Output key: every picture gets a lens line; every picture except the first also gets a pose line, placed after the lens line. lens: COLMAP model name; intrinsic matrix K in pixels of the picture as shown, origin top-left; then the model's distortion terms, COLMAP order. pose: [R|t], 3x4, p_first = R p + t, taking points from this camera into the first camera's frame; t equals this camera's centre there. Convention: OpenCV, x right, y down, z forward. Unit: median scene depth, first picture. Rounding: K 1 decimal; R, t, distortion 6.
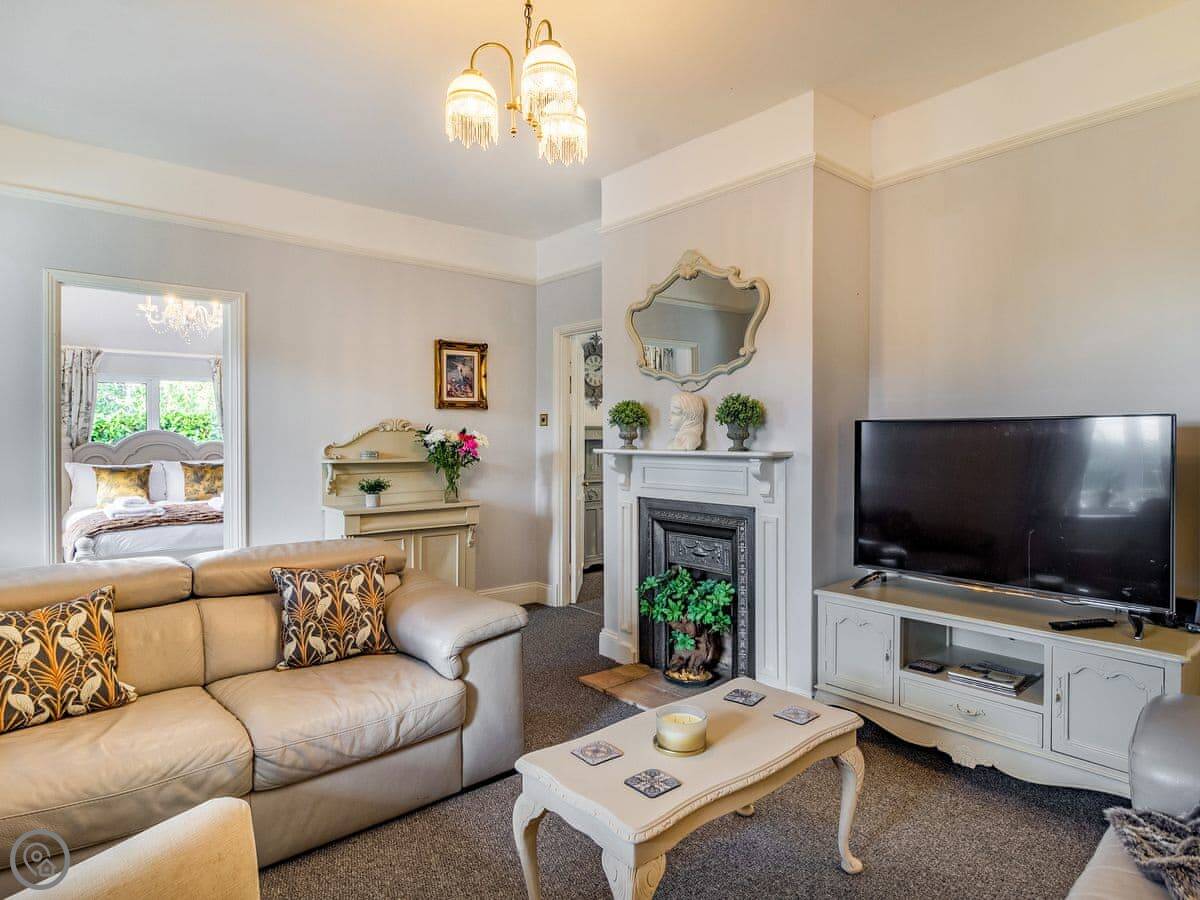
lens RADIAL K [[731.2, 0, 627.3], [0, 731.2, 434.8], [0, 0, 1]] dist [0.001071, 0.006604]
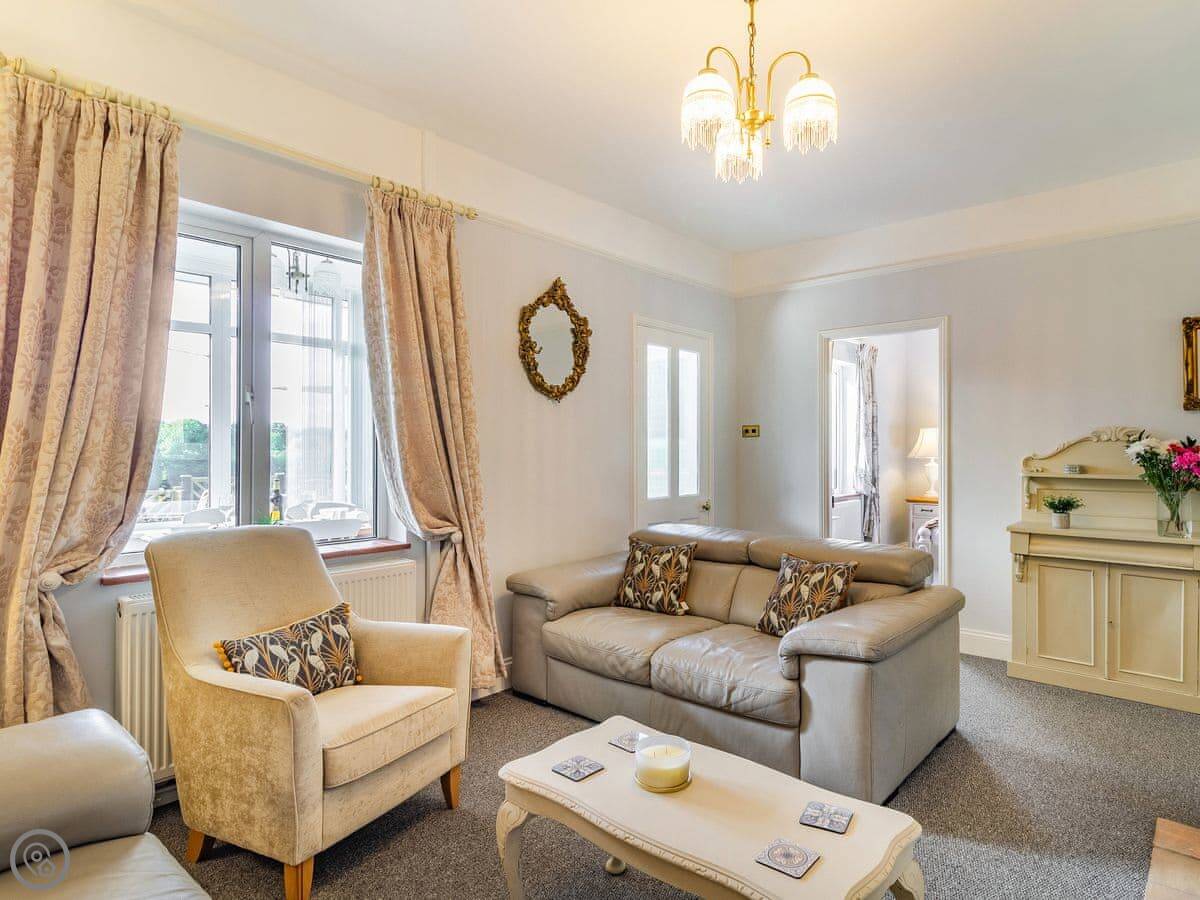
lens RADIAL K [[674.7, 0, 598.2], [0, 674.7, 453.1], [0, 0, 1]] dist [-0.002982, -0.000264]
pose [[0.091327, 0.009580, -0.995775, 0.694929], [0.003081, 0.999946, 0.009902, -0.001523], [0.995816, -0.003972, 0.091292, 0.635867]]
